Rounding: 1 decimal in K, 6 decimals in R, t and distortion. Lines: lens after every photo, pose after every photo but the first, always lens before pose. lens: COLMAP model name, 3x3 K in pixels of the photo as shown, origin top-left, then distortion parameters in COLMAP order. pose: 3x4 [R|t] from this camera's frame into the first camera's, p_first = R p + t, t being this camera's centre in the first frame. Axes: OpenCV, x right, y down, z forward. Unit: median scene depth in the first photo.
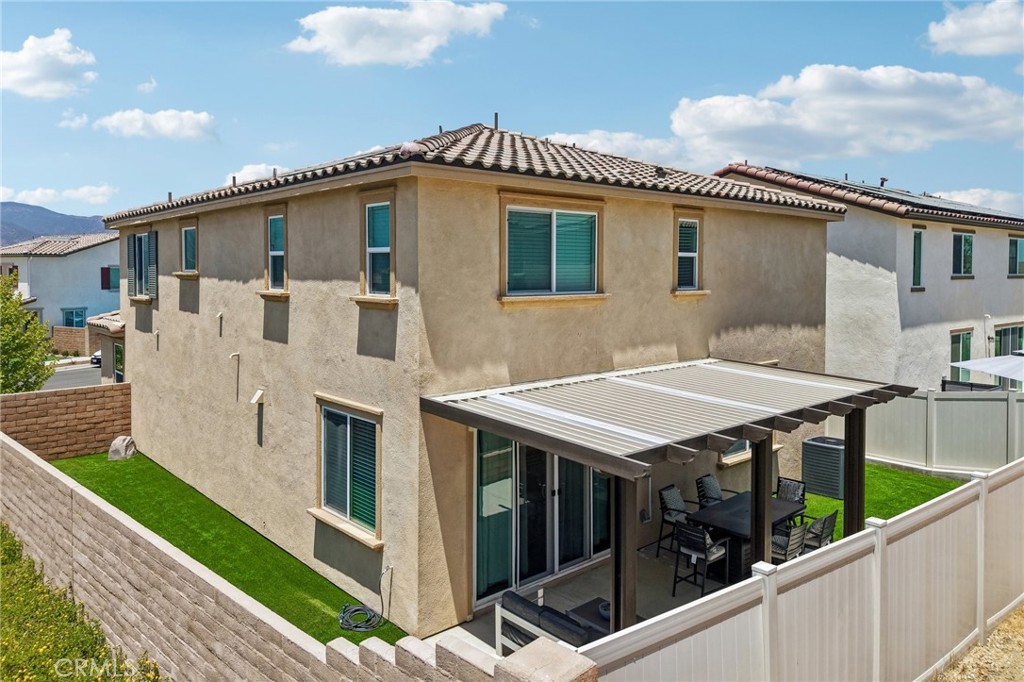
lens RADIAL K [[693.3, 0, 512.0], [0, 693.3, 341.0], [0, 0, 1]] dist [0.002580, 0.000569]
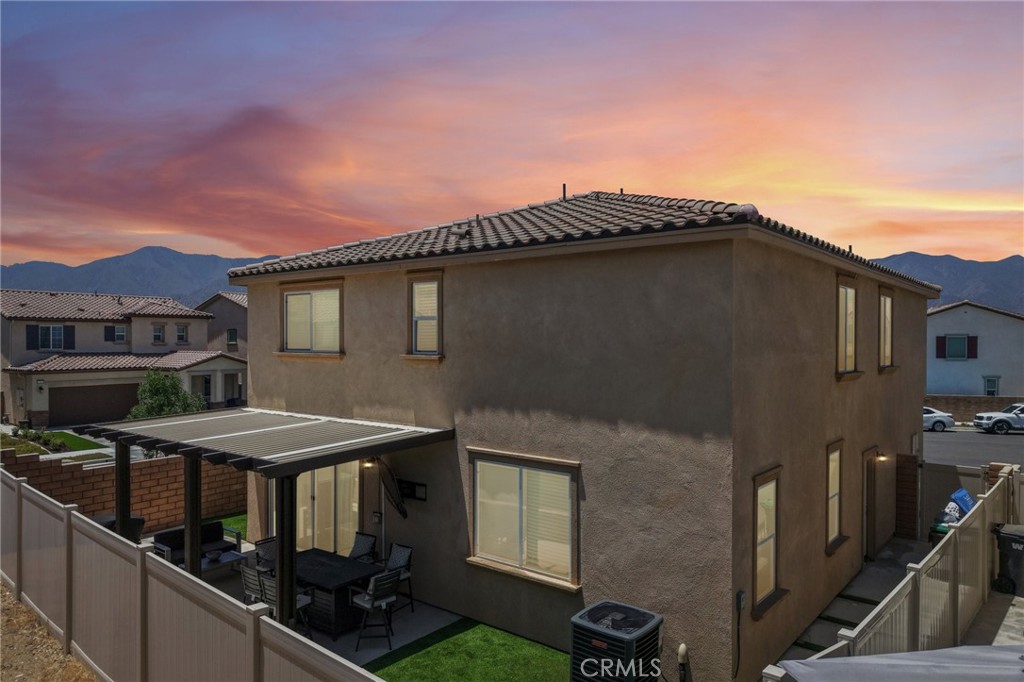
lens RADIAL K [[684.3, 0, 516.4], [0, 684.3, 342.0], [0, 0, 1]] dist [0.079800, -0.102138]
pose [[0.152921, 0.005404, -0.988224, 1.210785], [-0.103587, 0.994564, -0.010591, -0.093747], [0.982794, 0.103987, 0.152649, 0.973699]]
